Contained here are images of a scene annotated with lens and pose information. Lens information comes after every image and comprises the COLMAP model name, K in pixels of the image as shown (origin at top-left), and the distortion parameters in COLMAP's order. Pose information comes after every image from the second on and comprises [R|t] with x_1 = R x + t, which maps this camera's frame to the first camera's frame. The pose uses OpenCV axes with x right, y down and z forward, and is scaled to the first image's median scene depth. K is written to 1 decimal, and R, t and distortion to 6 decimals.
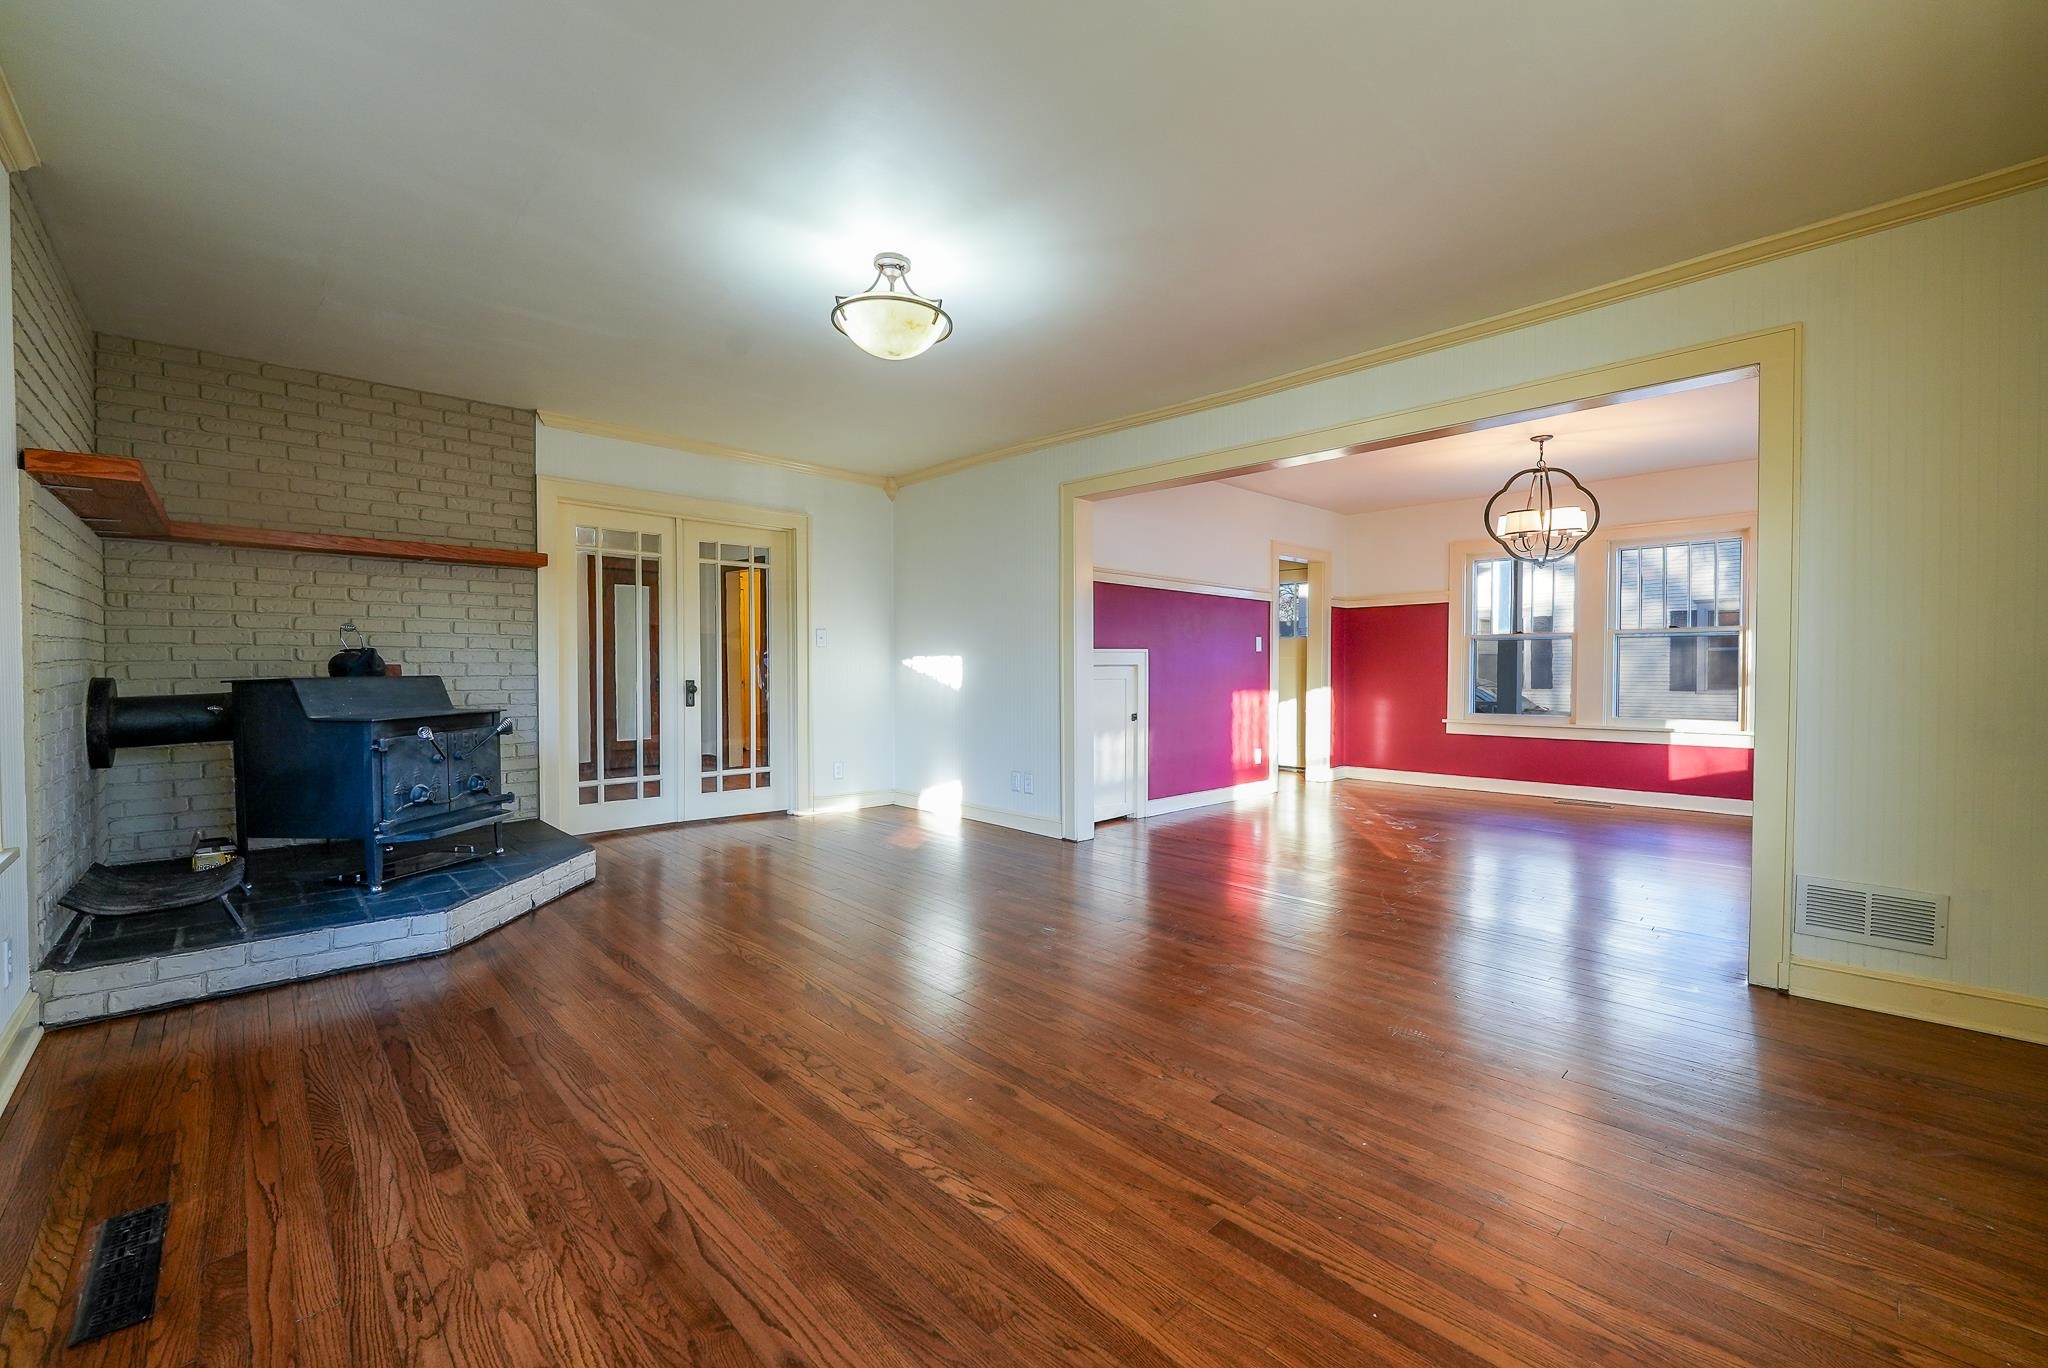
lens RADIAL K [[835.1, 0, 1014.7], [0, 835.1, 680.1], [0, 0, 1]] dist [-0.004297, -0.000394]
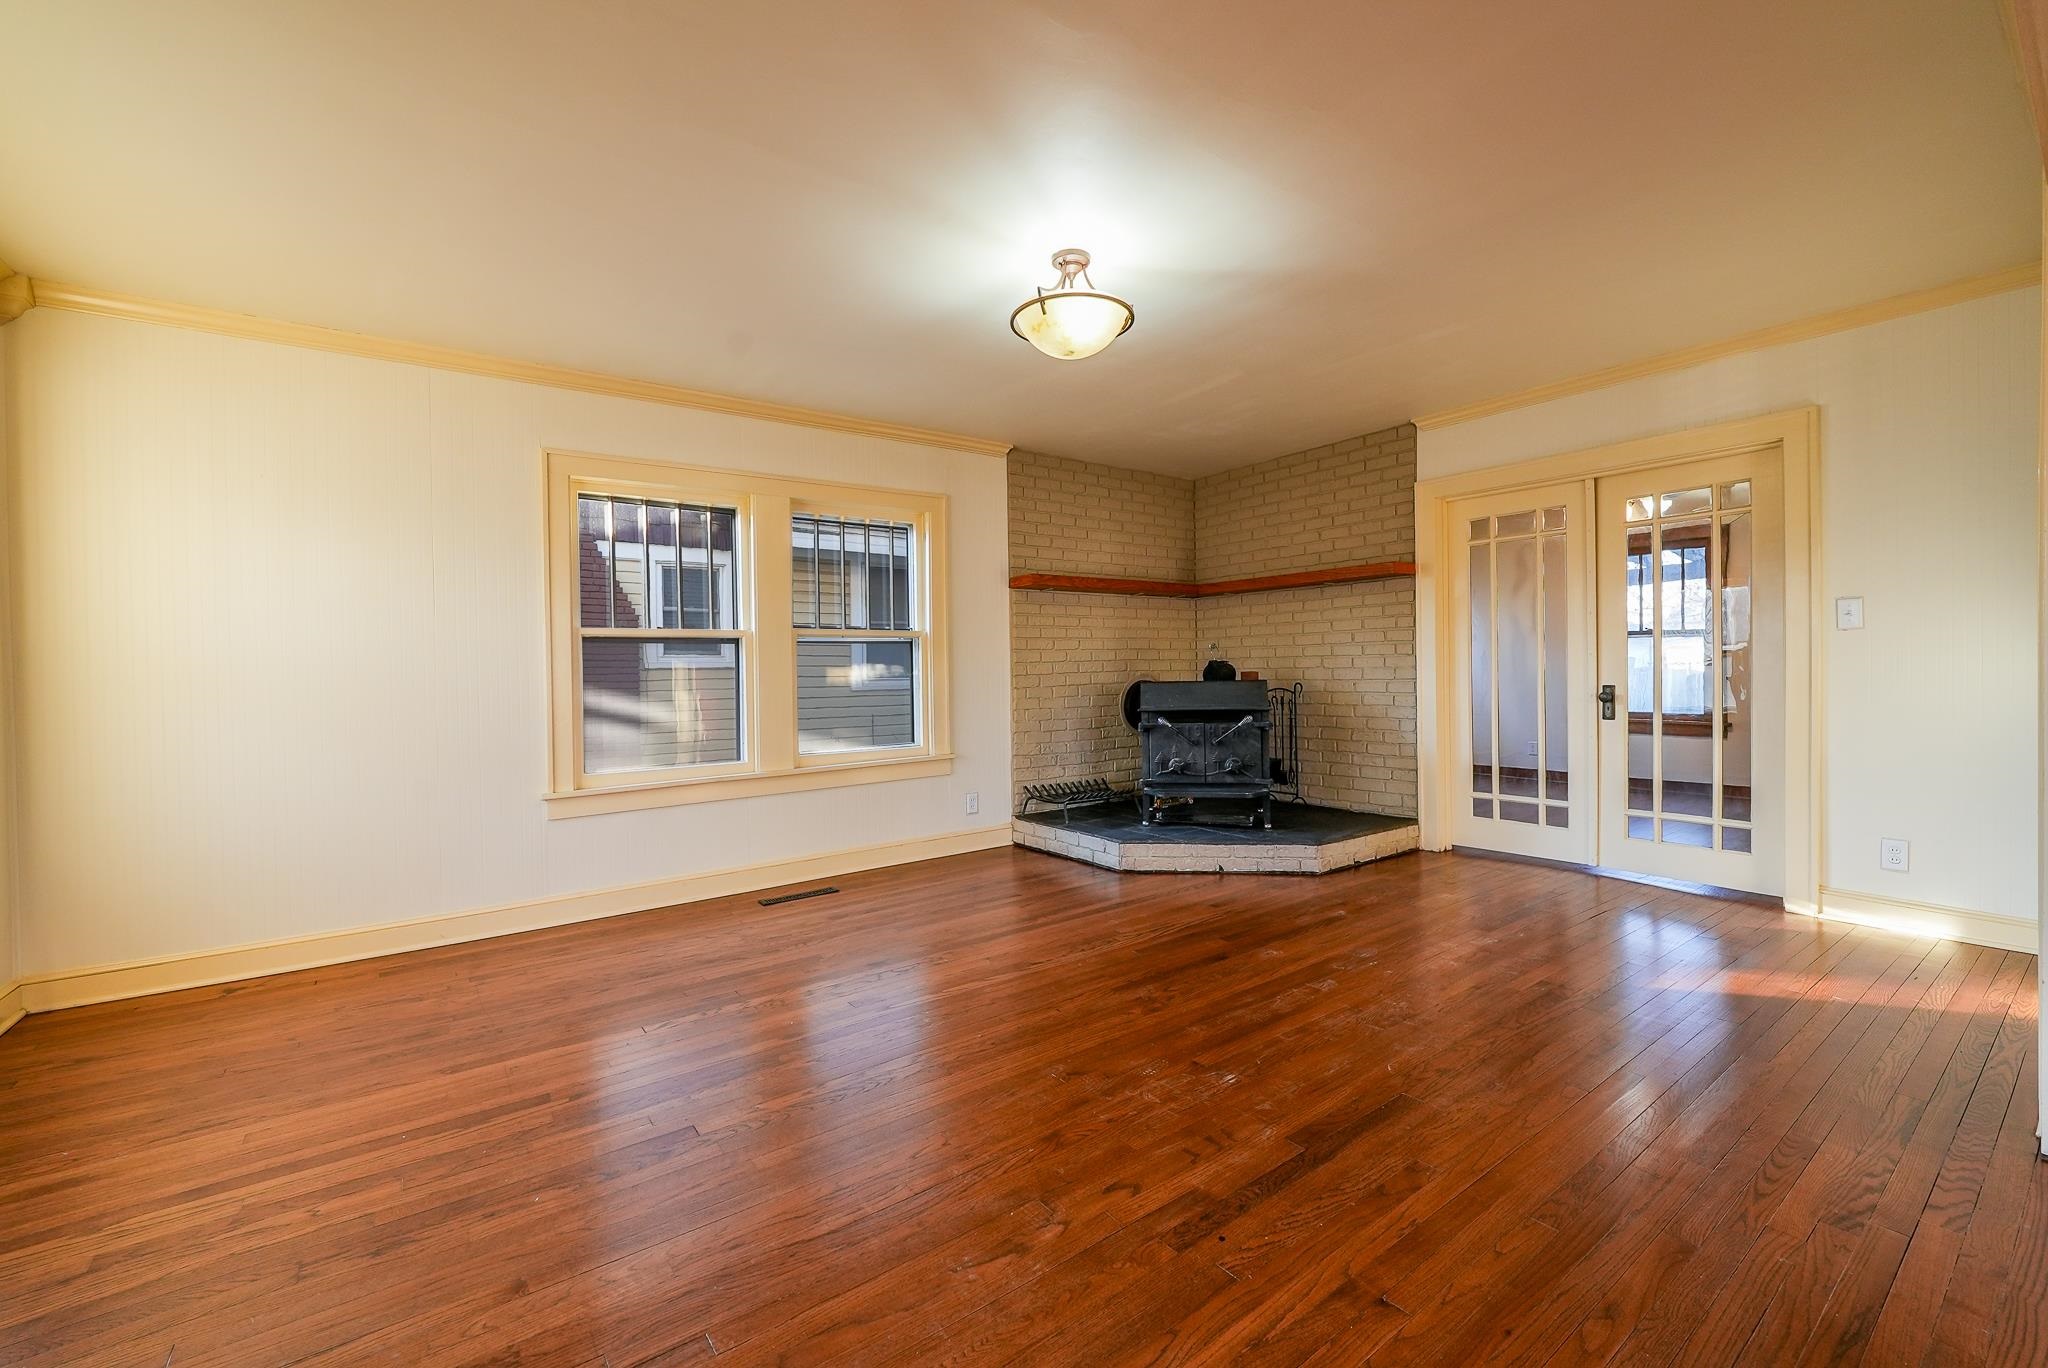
lens RADIAL K [[835.1, 0, 1028.9], [0, 835.1, 677.5], [0, 0, 1]] dist [-0.004297, -0.000394]
pose [[-0.124722, 0.006094, -0.992173, 0.408440], [0.001666, 0.999981, 0.005933, -0.011581], [0.992190, -0.000913, -0.124730, 0.533071]]
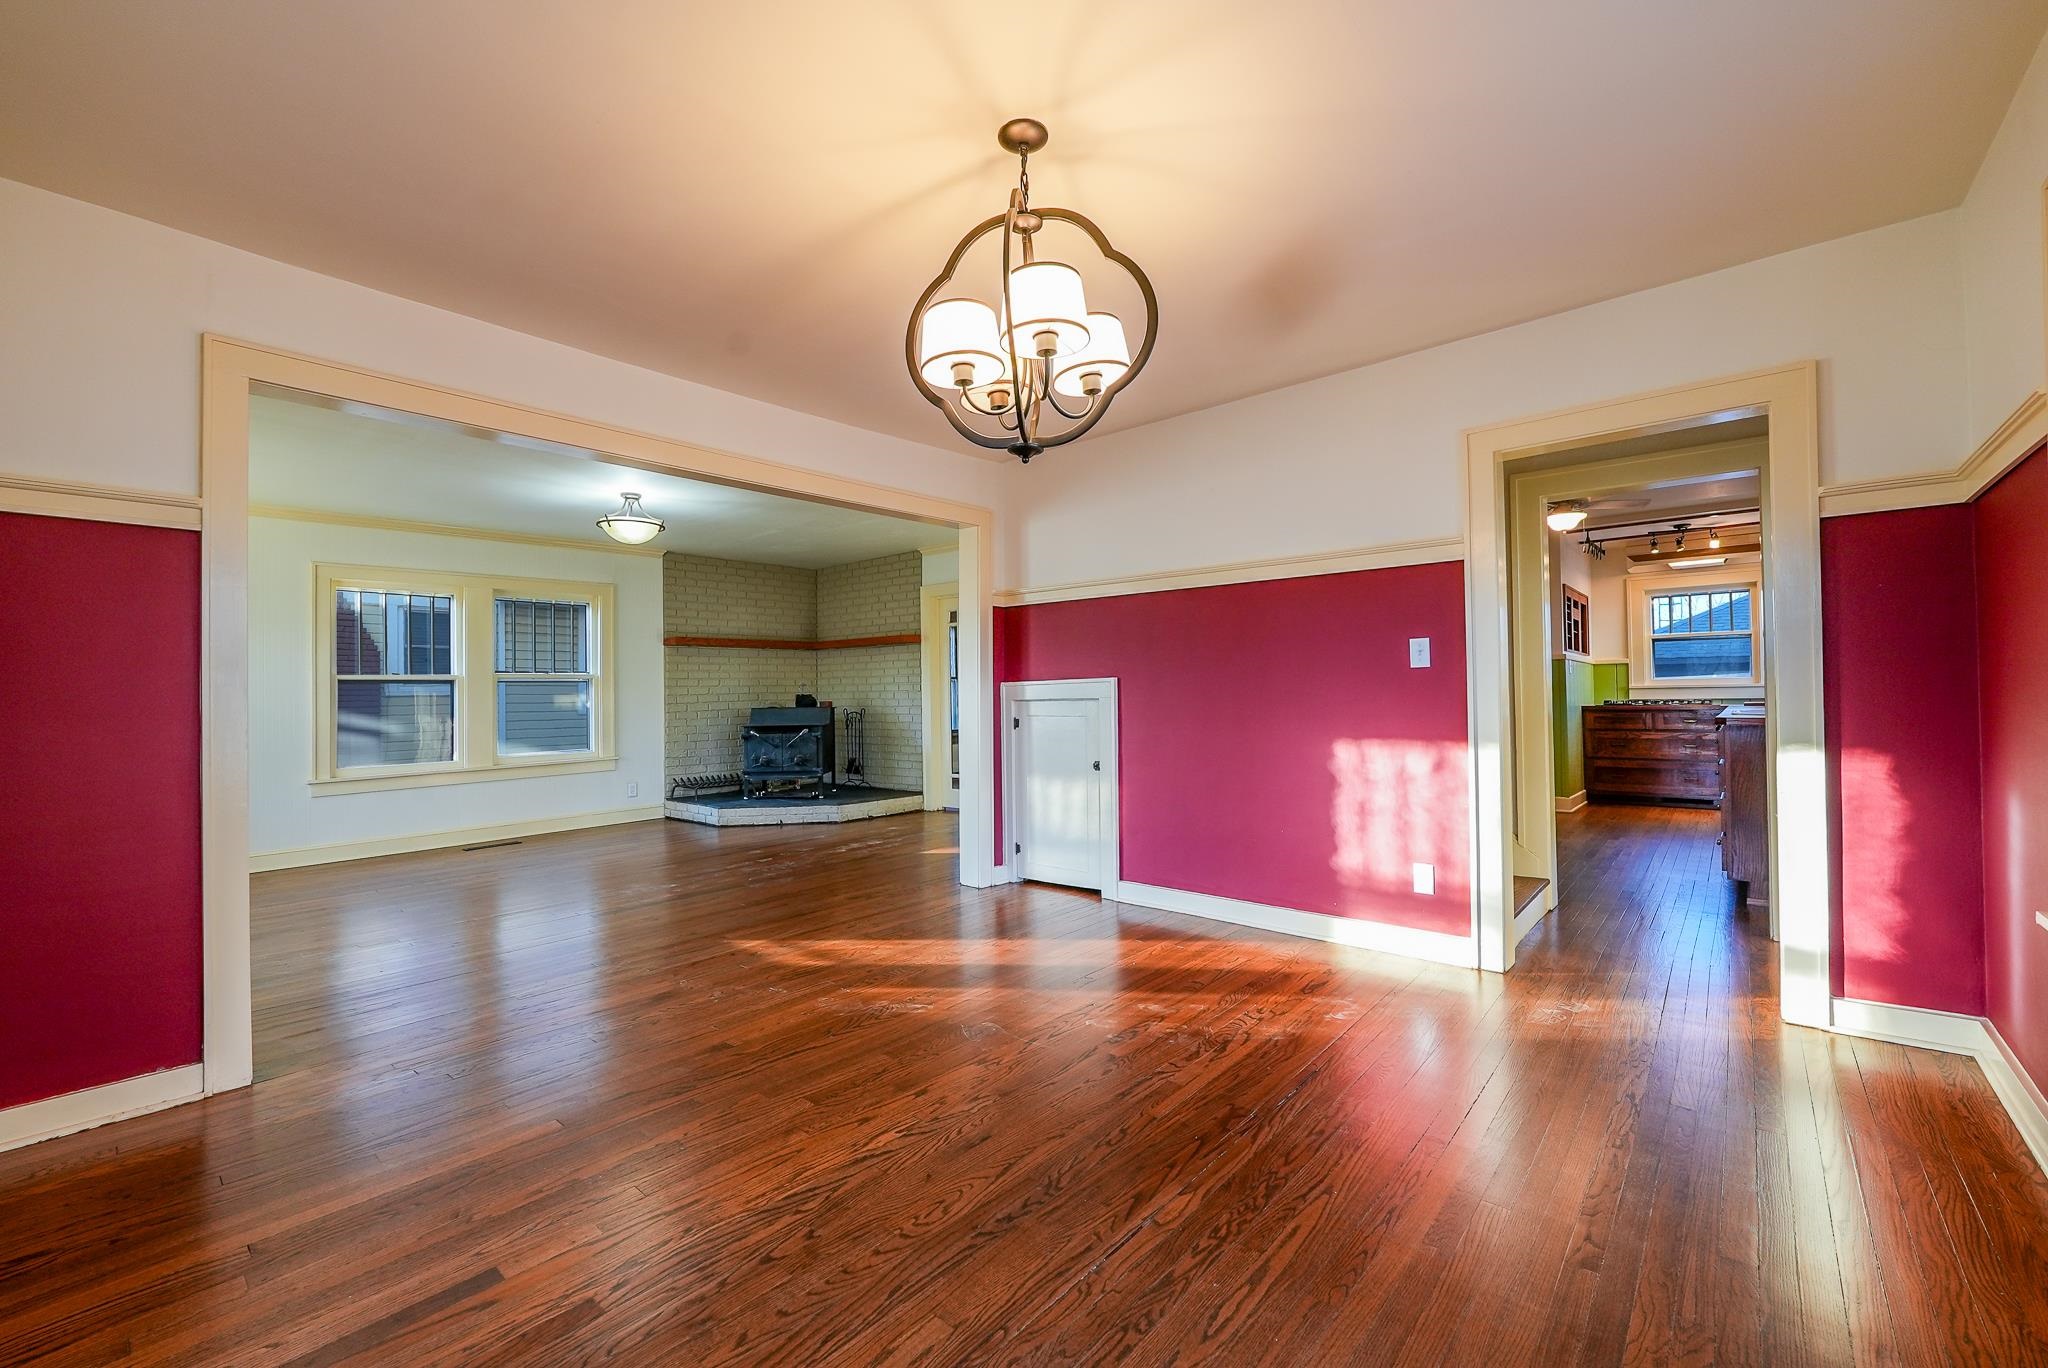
lens RADIAL K [[835.1, 0, 1026.8], [0, 835.1, 678.5], [0, 0, 1]] dist [-0.004297, -0.000394]
pose [[0.097344, -0.021787, -0.995012, 0.909794], [0.001638, 0.999763, -0.021730, -0.019219], [0.995249, 0.000485, 0.097357, 0.850836]]
